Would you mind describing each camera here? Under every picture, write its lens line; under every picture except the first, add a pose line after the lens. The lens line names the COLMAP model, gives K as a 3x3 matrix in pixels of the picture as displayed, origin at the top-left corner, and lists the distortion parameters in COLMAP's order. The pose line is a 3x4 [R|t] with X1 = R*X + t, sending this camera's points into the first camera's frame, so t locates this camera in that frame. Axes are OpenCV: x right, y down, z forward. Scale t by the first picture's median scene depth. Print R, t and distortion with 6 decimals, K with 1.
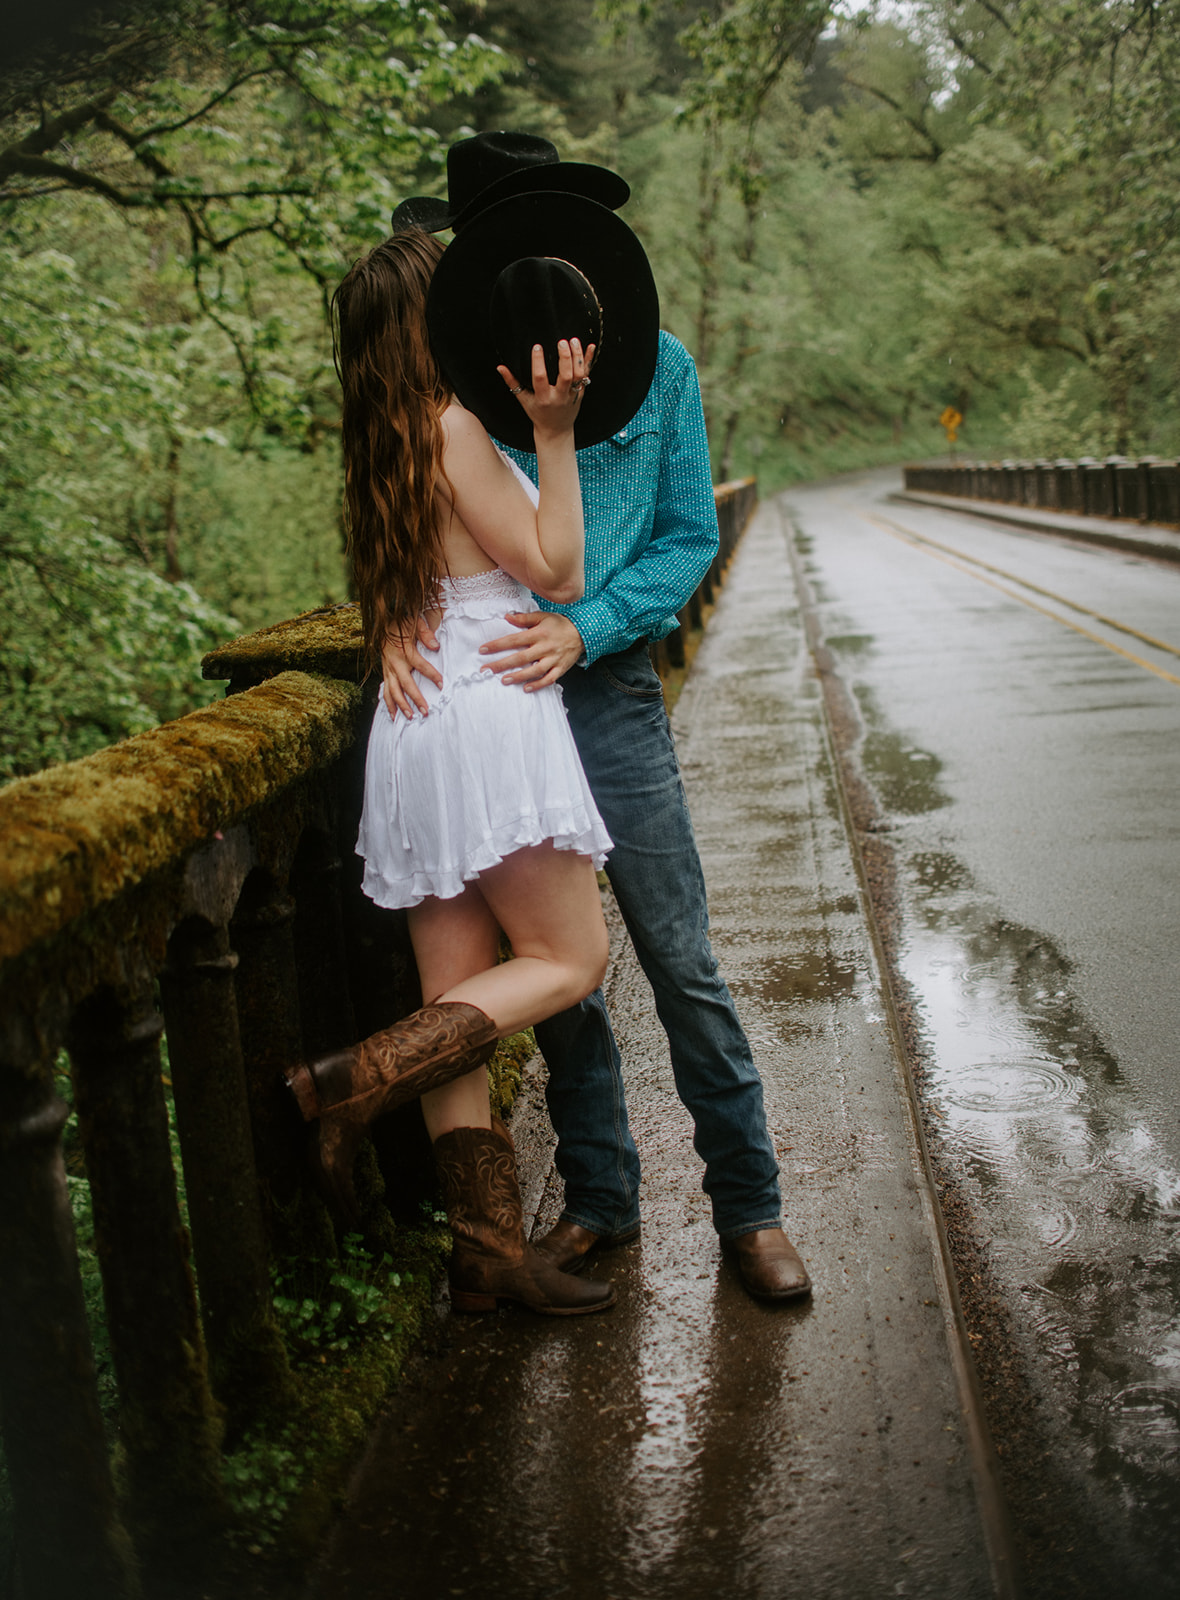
lens RADIAL K [[1807.9, 0, 584.2], [0, 1807.9, 738.2], [0, 0, 1]] dist [-0.128024, -0.026011]
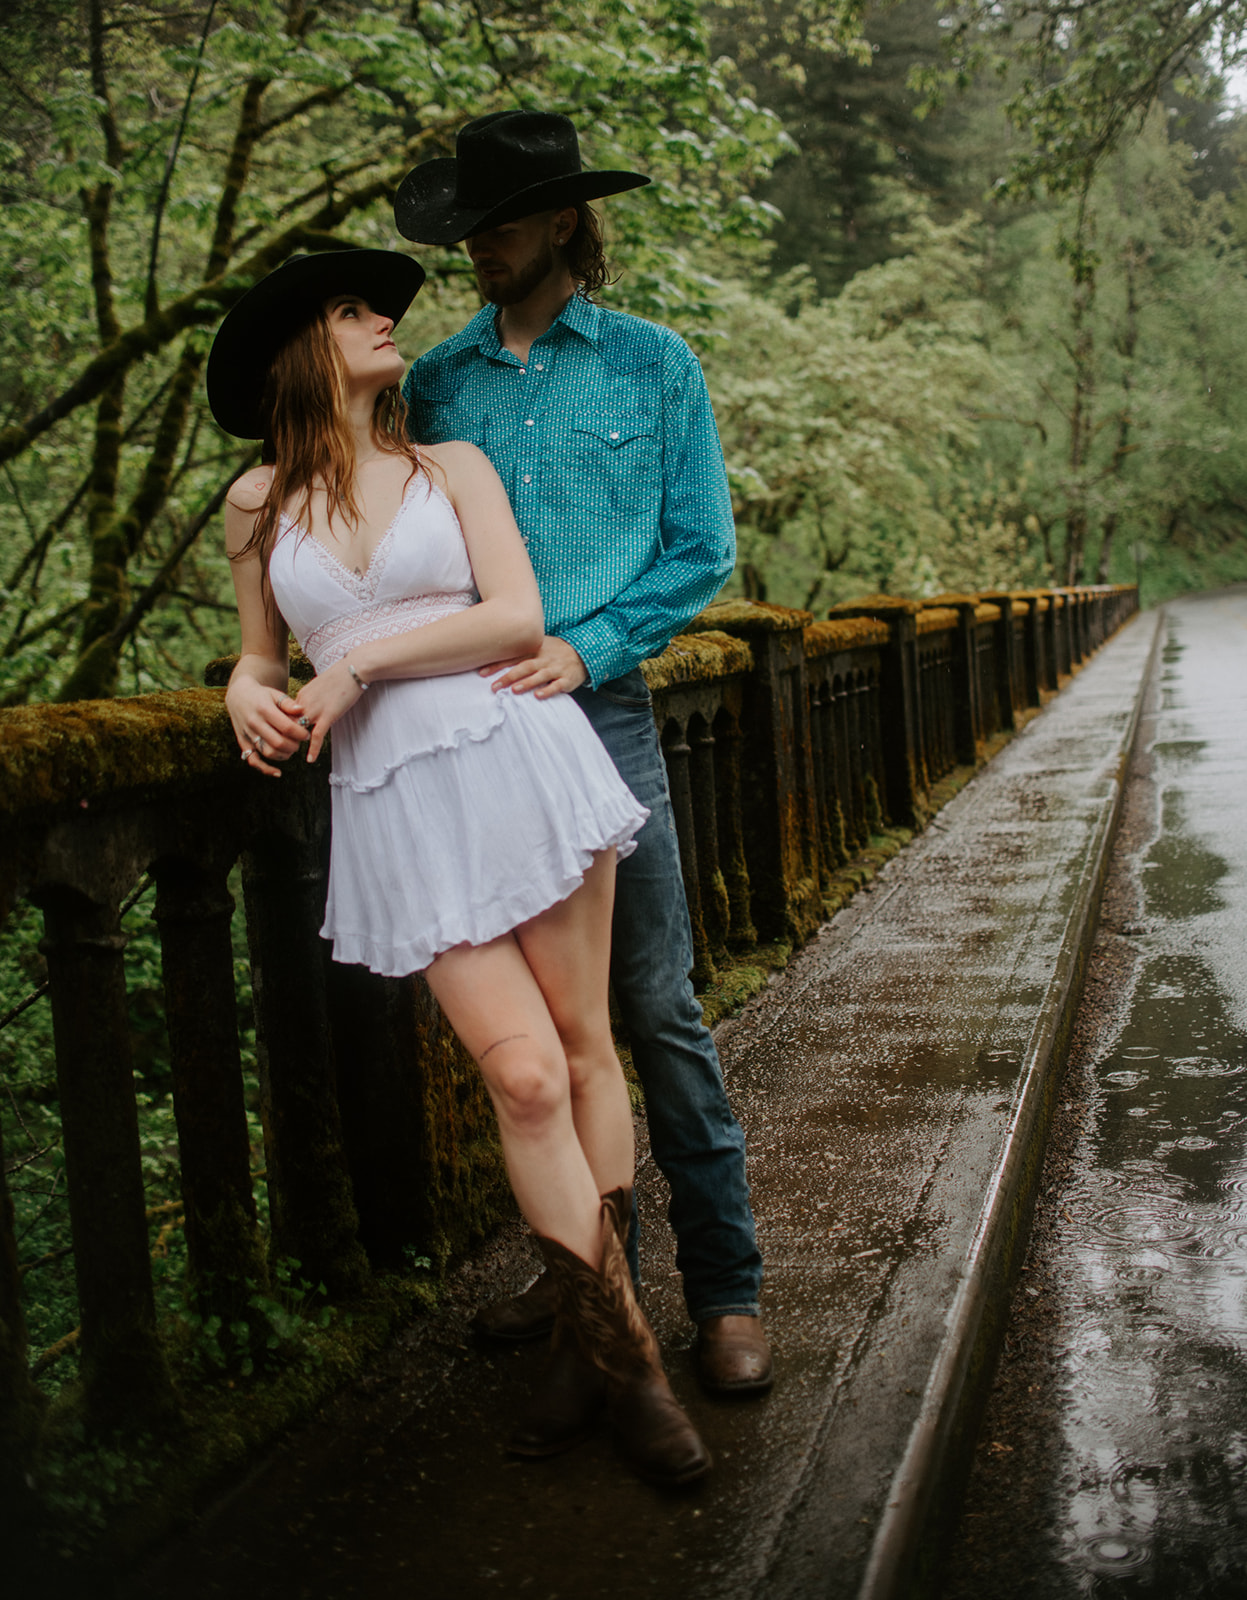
lens RADIAL K [[1920.2, 0, 624.1], [0, 1920.2, 678.7], [0, 0, 1]] dist [-0.156455, 0.084052]
pose [[0.983435, 0.017053, -0.180457, 0.033936], [-0.034420, 0.995019, -0.093551, 0.009005], [0.177963, 0.098212, 0.979124, 0.003404]]
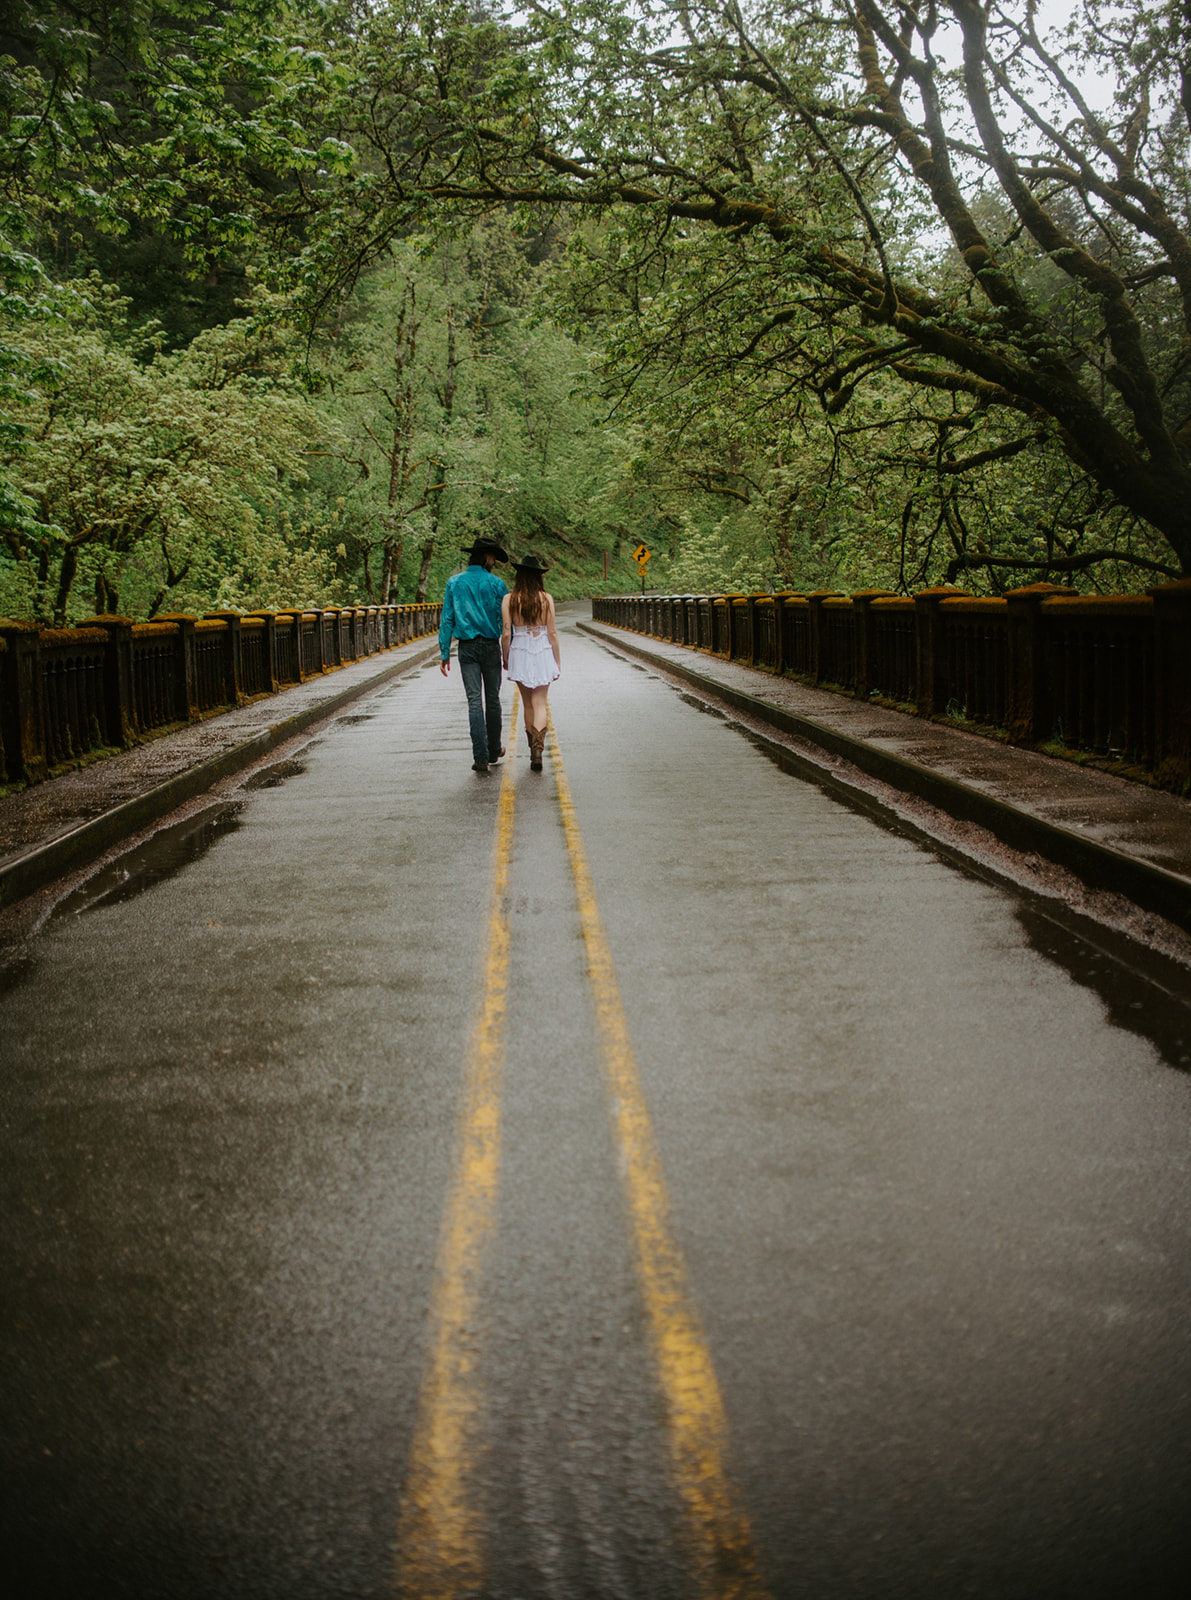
lens RADIAL K [[1915.8, 0, 595.5], [0, 1915.8, 800.0], [0, 0, 1]] dist [-0.176990, 0.116662]
pose [[0.992076, 0.031312, 0.121678, 0.120725], [-0.026190, 0.998711, -0.043470, 0.050921], [-0.122882, 0.039938, 0.991617, -0.348291]]
